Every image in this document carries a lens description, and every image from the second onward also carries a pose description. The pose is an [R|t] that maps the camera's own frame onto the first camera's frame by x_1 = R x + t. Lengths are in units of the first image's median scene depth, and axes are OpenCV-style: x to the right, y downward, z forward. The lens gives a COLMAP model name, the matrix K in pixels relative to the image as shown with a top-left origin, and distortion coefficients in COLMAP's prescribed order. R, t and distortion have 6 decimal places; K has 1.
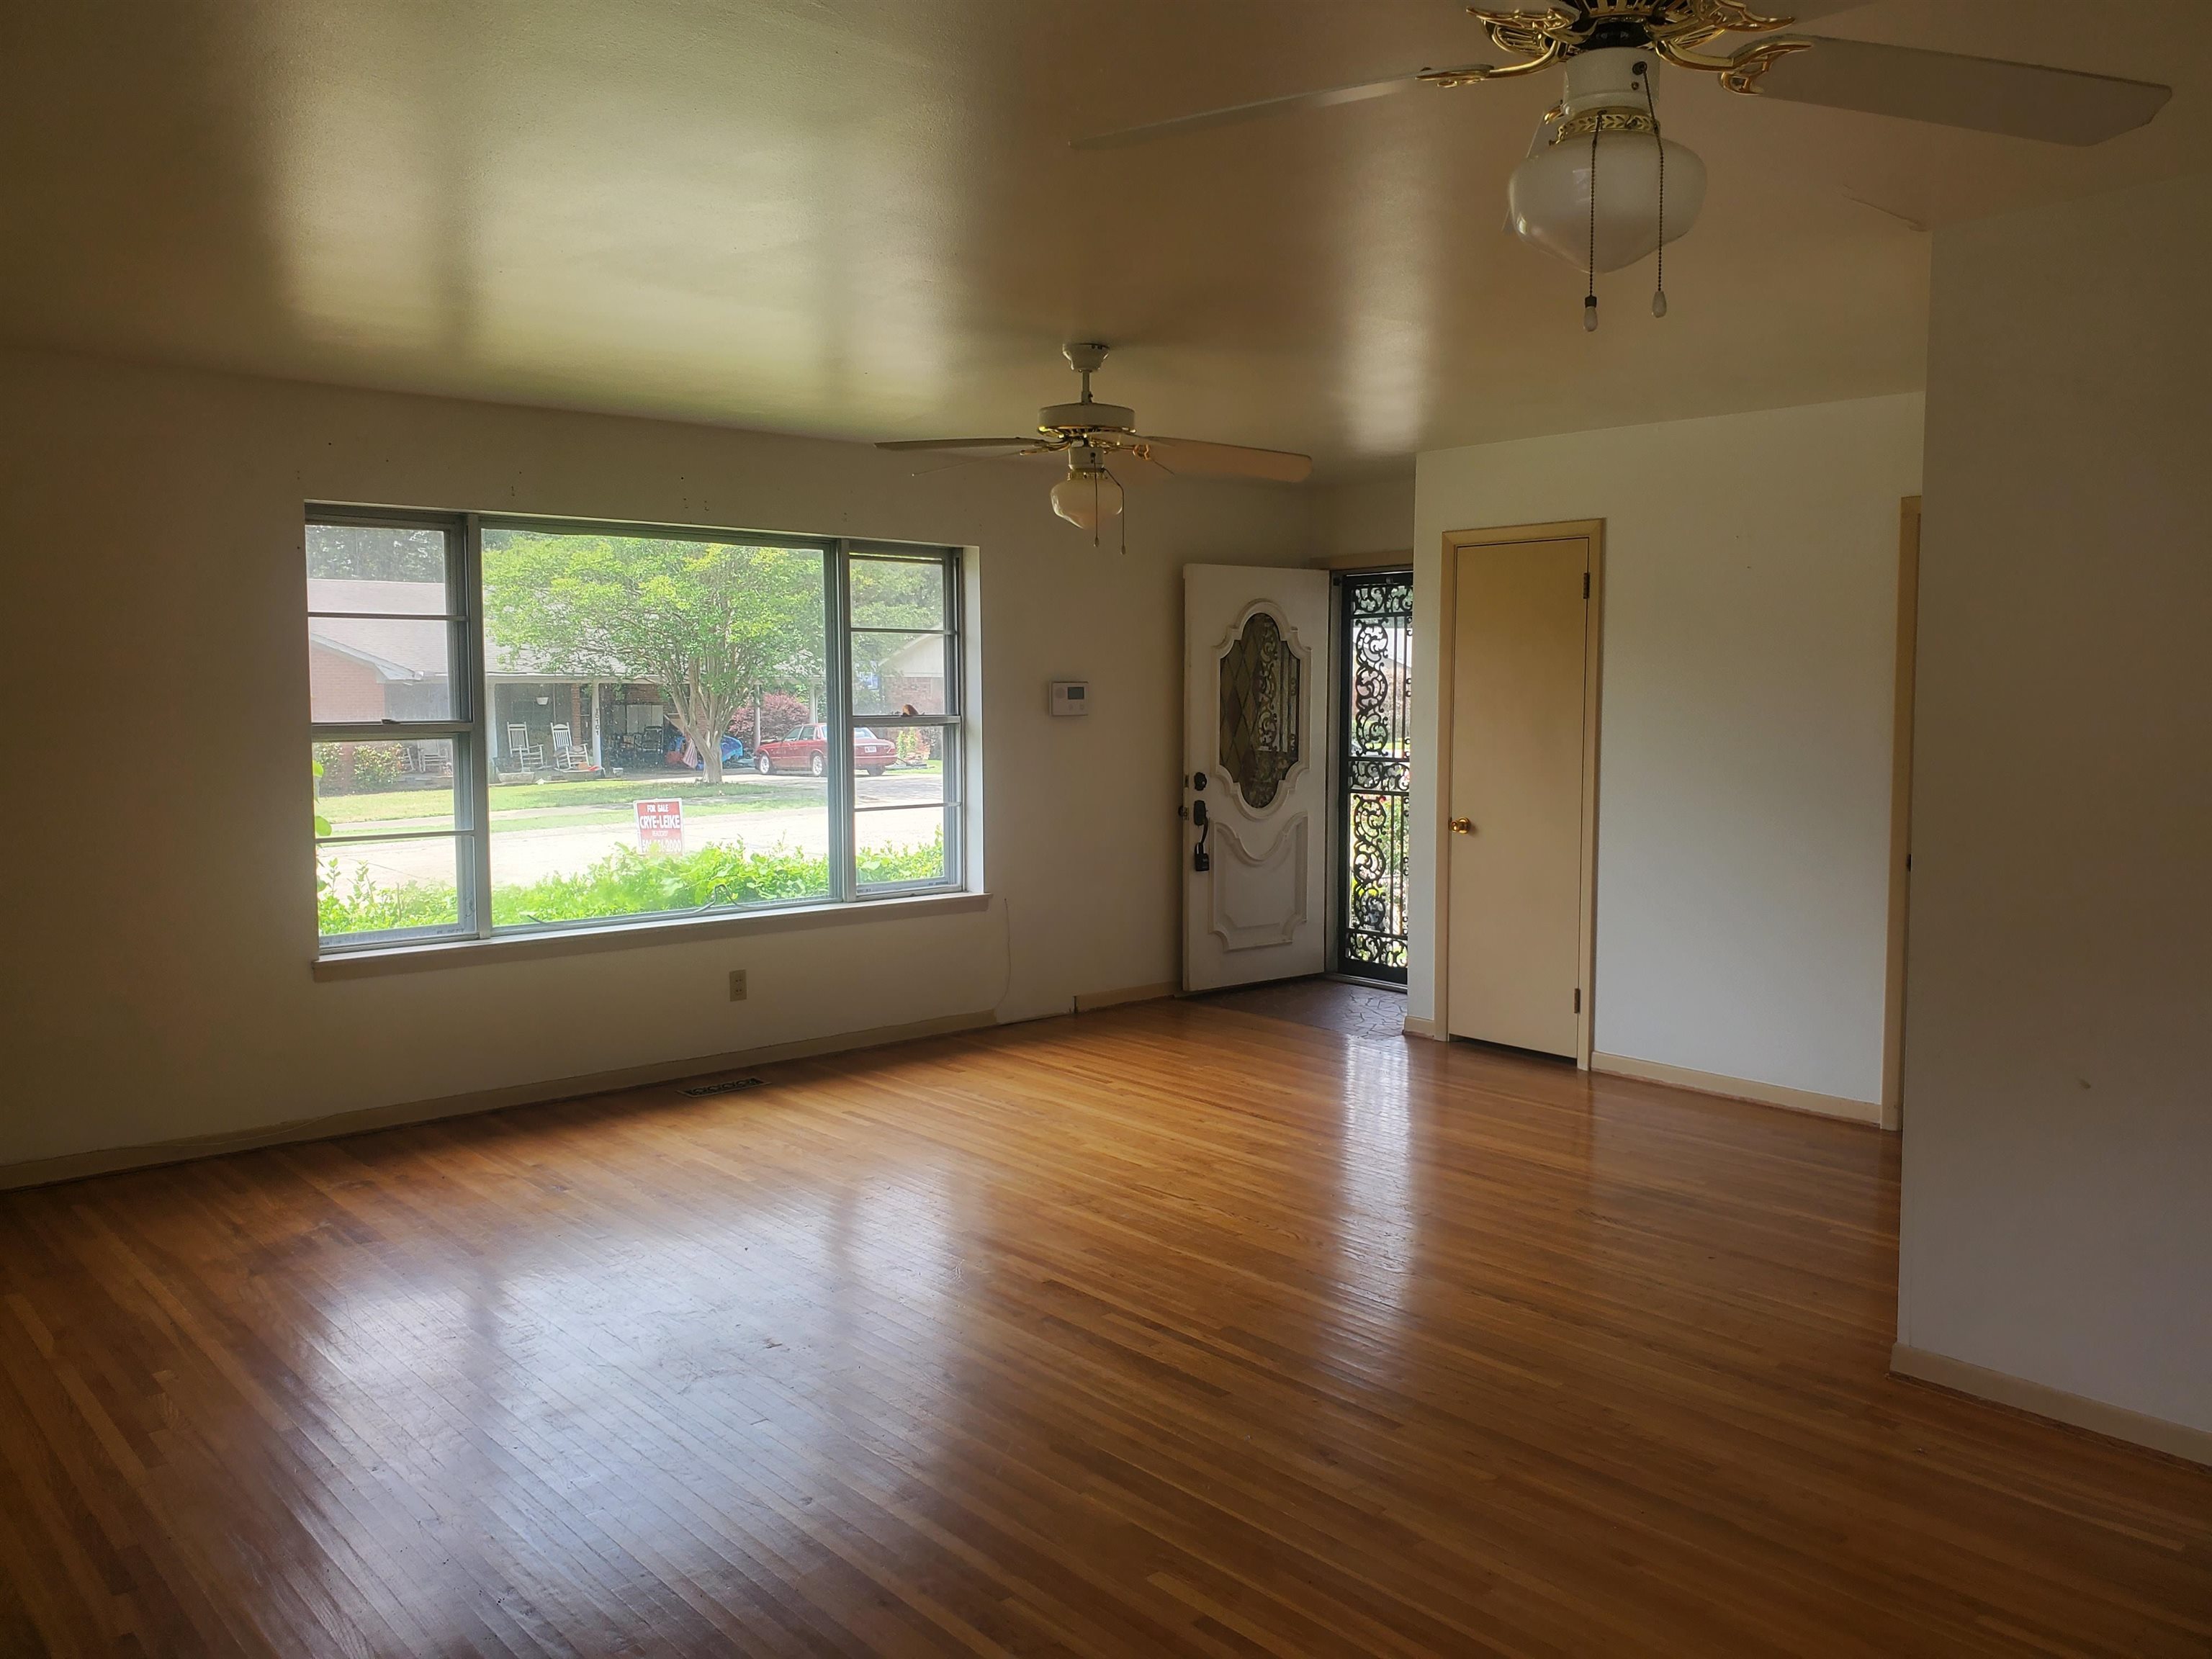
lens RADIAL K [[1722.8, 0, 1106.0], [0, 1722.8, 829.5], [0, 0, 1]] dist [0.033755, -0.000952]
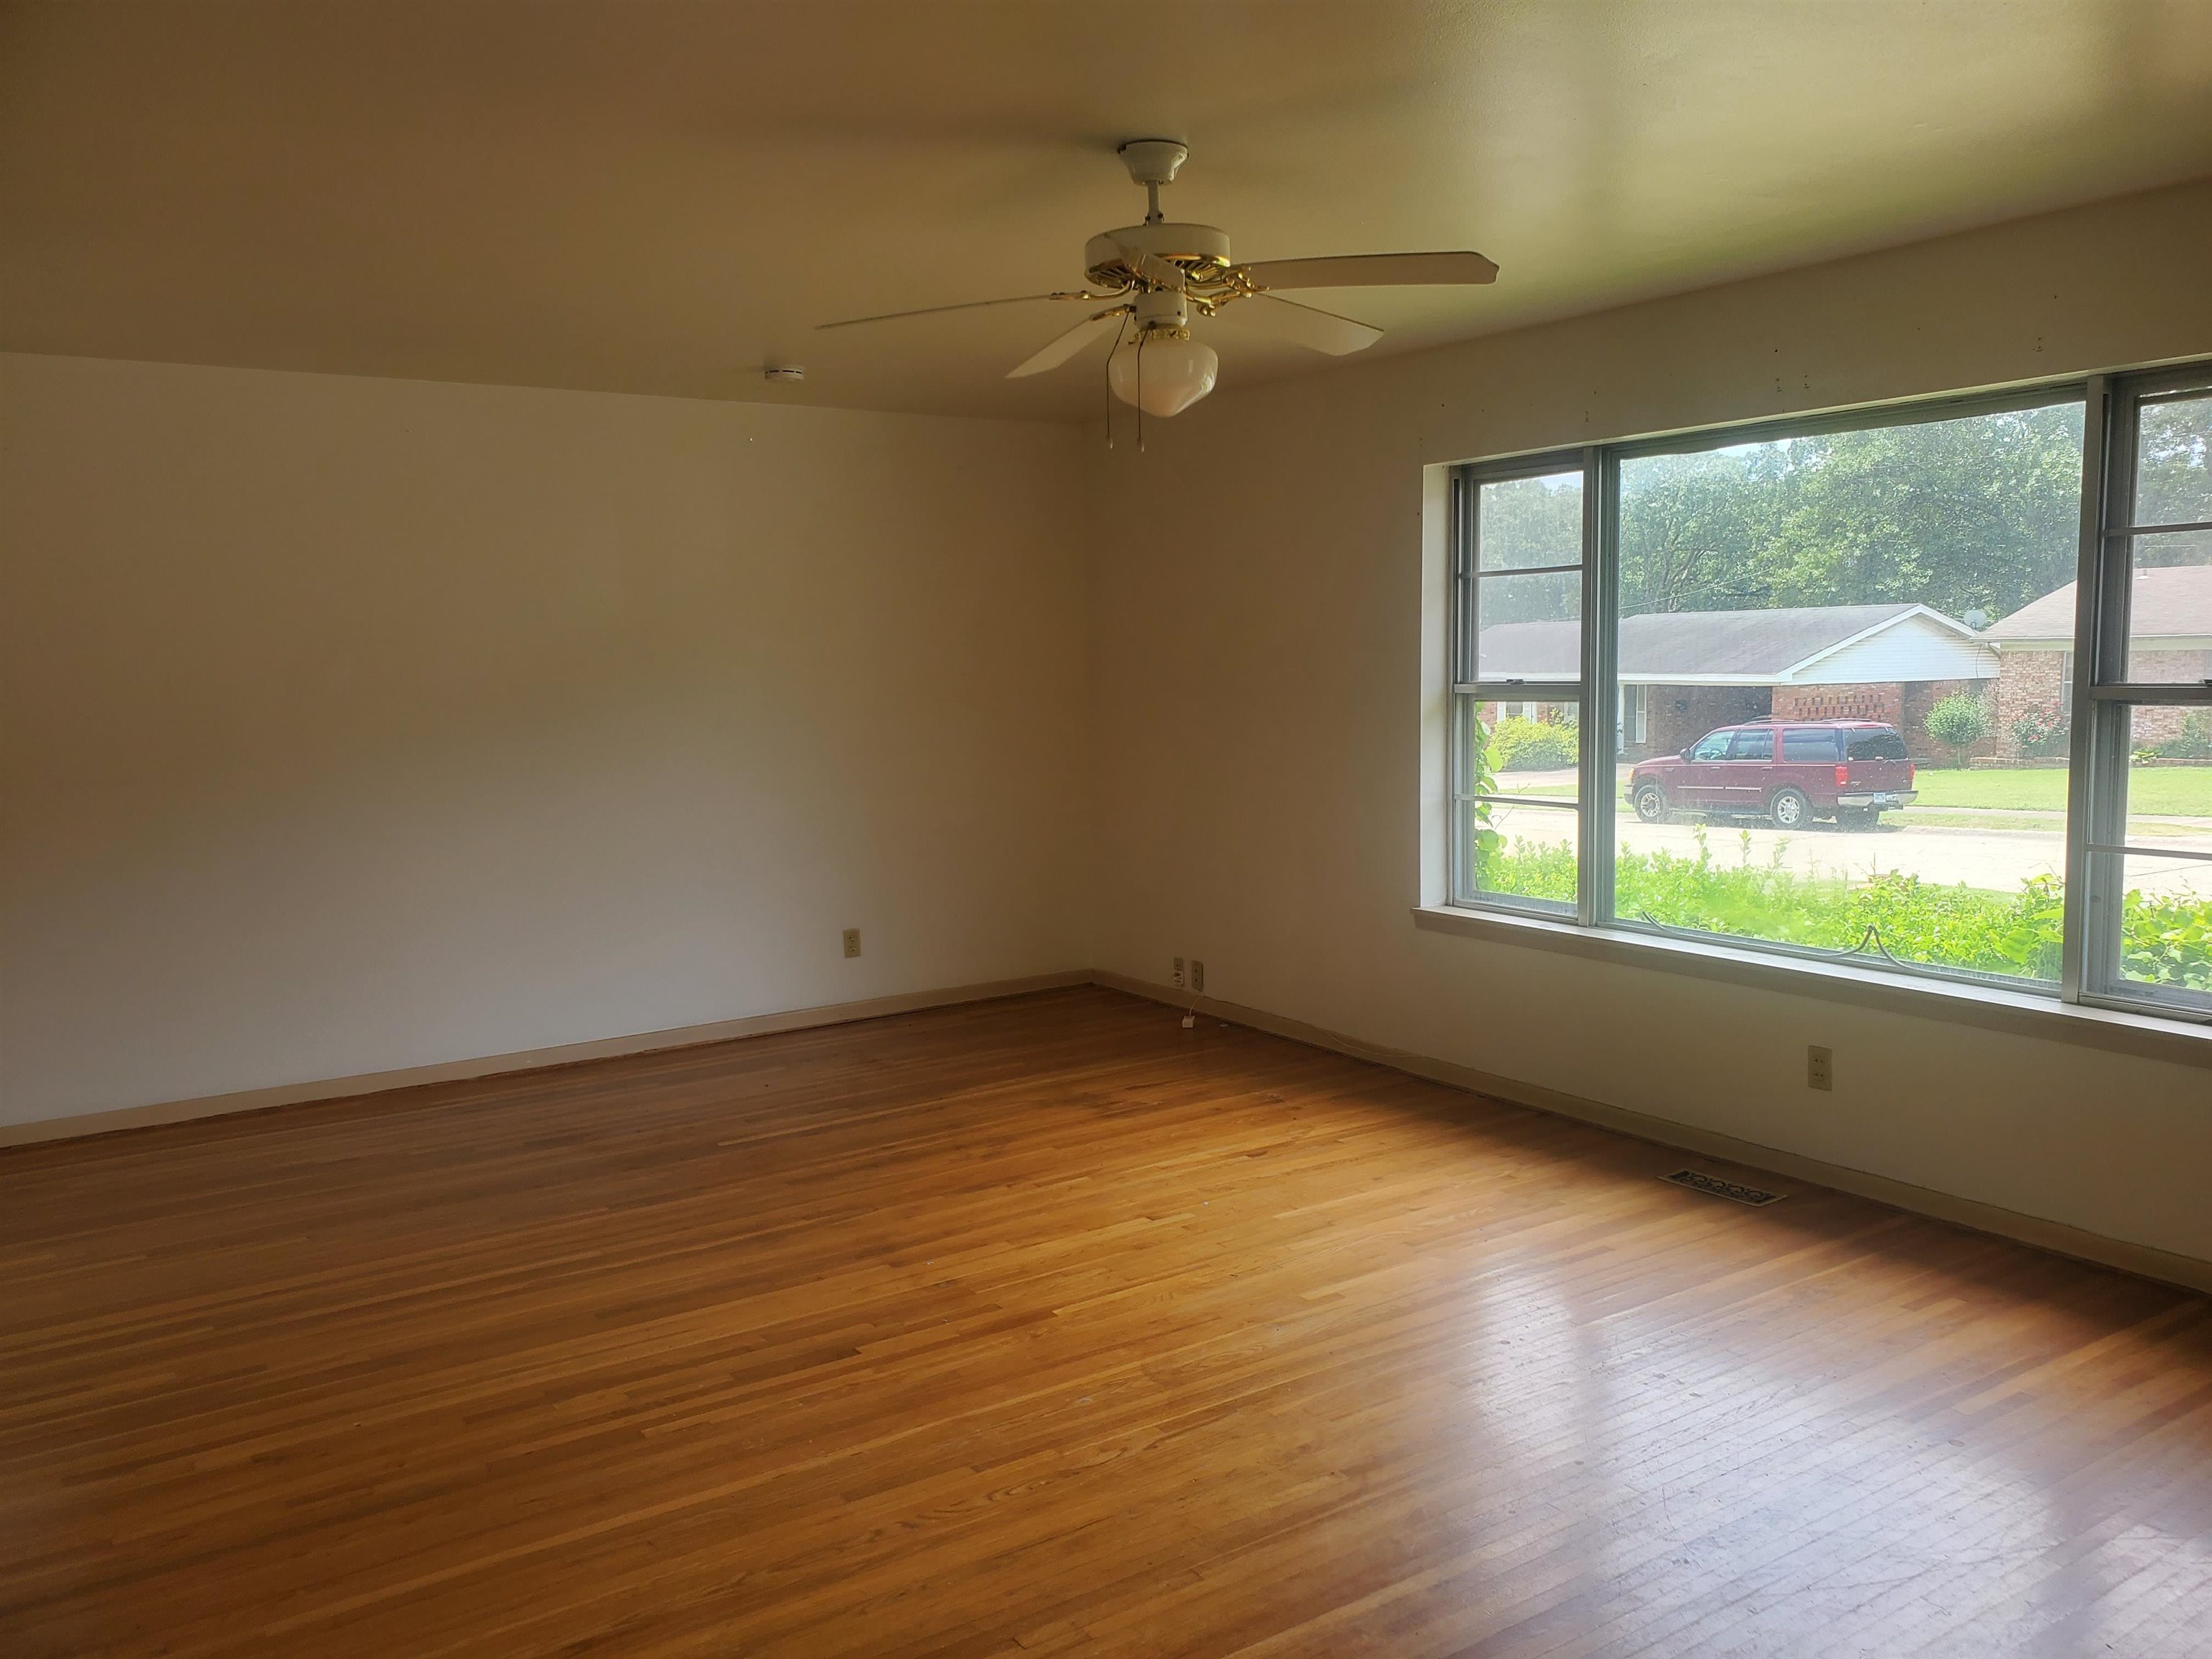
lens RADIAL K [[1722.8, 0, 1106.0], [0, 1722.8, 829.5], [0, 0, 1]] dist [0.033755, -0.000952]
pose [[-0.132080, 0.104620, -0.985703, 0.600223], [-0.068458, 0.991077, 0.114364, -0.077841], [0.988872, 0.082584, -0.123739, 0.945936]]
